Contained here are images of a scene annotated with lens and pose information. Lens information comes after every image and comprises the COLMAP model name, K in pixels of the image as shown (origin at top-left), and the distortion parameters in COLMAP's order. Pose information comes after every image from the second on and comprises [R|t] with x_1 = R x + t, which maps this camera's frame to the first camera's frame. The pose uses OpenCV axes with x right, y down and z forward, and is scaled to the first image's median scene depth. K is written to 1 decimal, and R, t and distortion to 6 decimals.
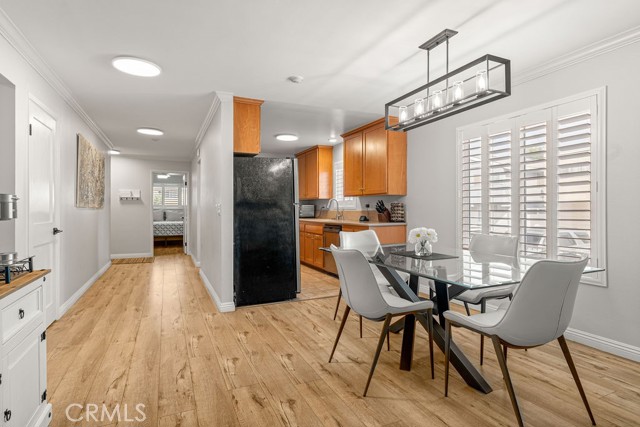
lens RADIAL K [[336.6, 0, 320.1], [0, 336.6, 210.0], [0, 0, 1]] dist [-0.003556, -0.001679]
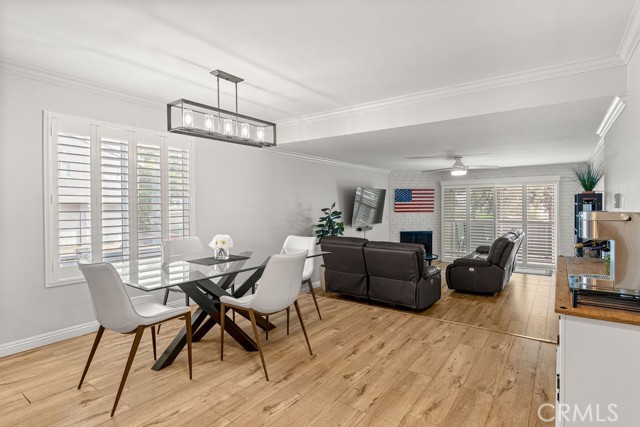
lens RADIAL K [[336.6, 0, 320.1], [0, 336.6, 210.0], [0, 0, 1]] dist [-0.003556, -0.001679]
pose [[-0.495906, -0.007941, 0.868340, -0.597038], [0.008102, 0.999872, 0.013771, -0.030496], [-0.868339, 0.013864, -0.495778, 0.915782]]
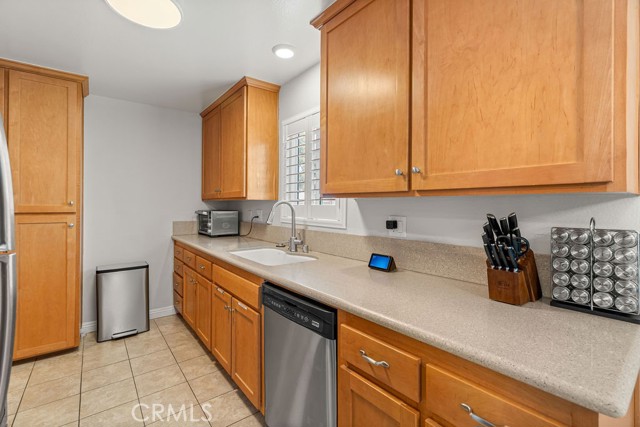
lens RADIAL K [[289.4, 0, 318.1], [0, 289.4, 208.3], [0, 0, 1]] dist [-0.001784, -0.000071]
pose [[0.970317, 0.005503, 0.241774, -0.009352], [-0.006645, 0.999970, 0.003908, -0.045873], [-0.241745, -0.005399, 0.970325, 1.128461]]
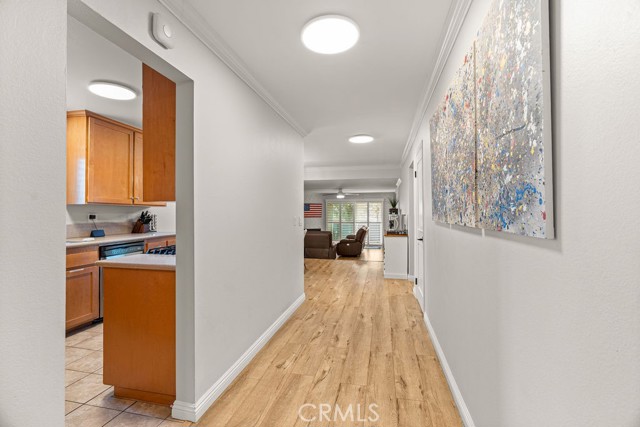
lens RADIAL K [[289.4, 0, 318.1], [0, 289.4, 208.3], [0, 0, 1]] dist [-0.001784, -0.000071]
pose [[-0.794778, 0.011000, 0.606801, -1.032363], [0.002886, 0.999893, -0.014347, -0.032049], [-0.606894, -0.009651, -0.794724, 1.885482]]
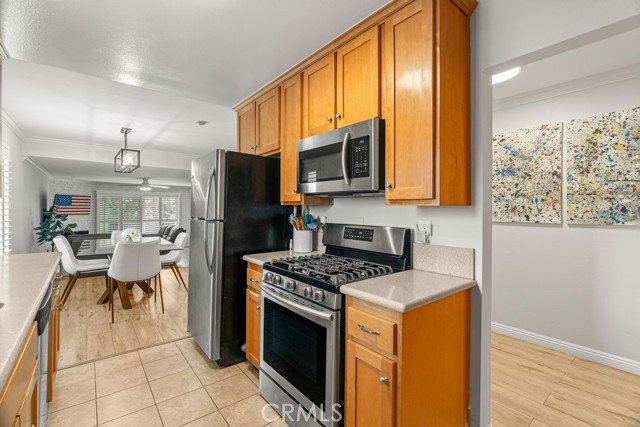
lens RADIAL K [[289.4, 0, 318.1], [0, 289.4, 208.3], [0, 0, 1]] dist [-0.001784, -0.000071]
pose [[-0.968654, -0.004817, -0.248367, -0.214901], [-0.005436, 0.999984, 0.001808, -0.047077], [0.248354, 0.003101, -0.968664, 2.007122]]
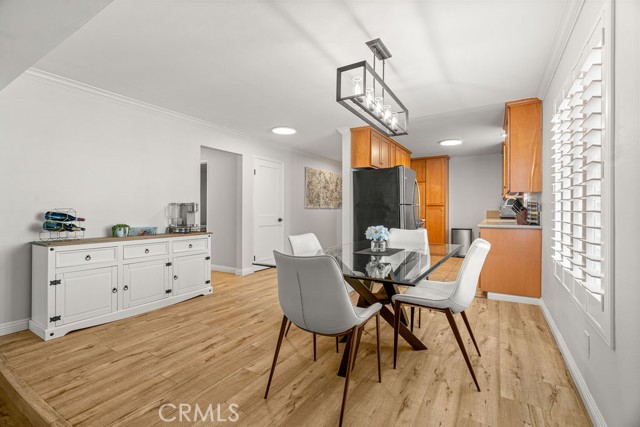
lens RADIAL K [[289.4, 0, 318.1], [0, 289.4, 208.3], [0, 0, 1]] dist [-0.001784, -0.000071]
pose [[0.552085, -0.001577, -0.833786, 0.702219], [-0.004763, 0.999976, -0.005045, 0.002613], [0.833774, 0.006756, 0.552064, 0.234198]]
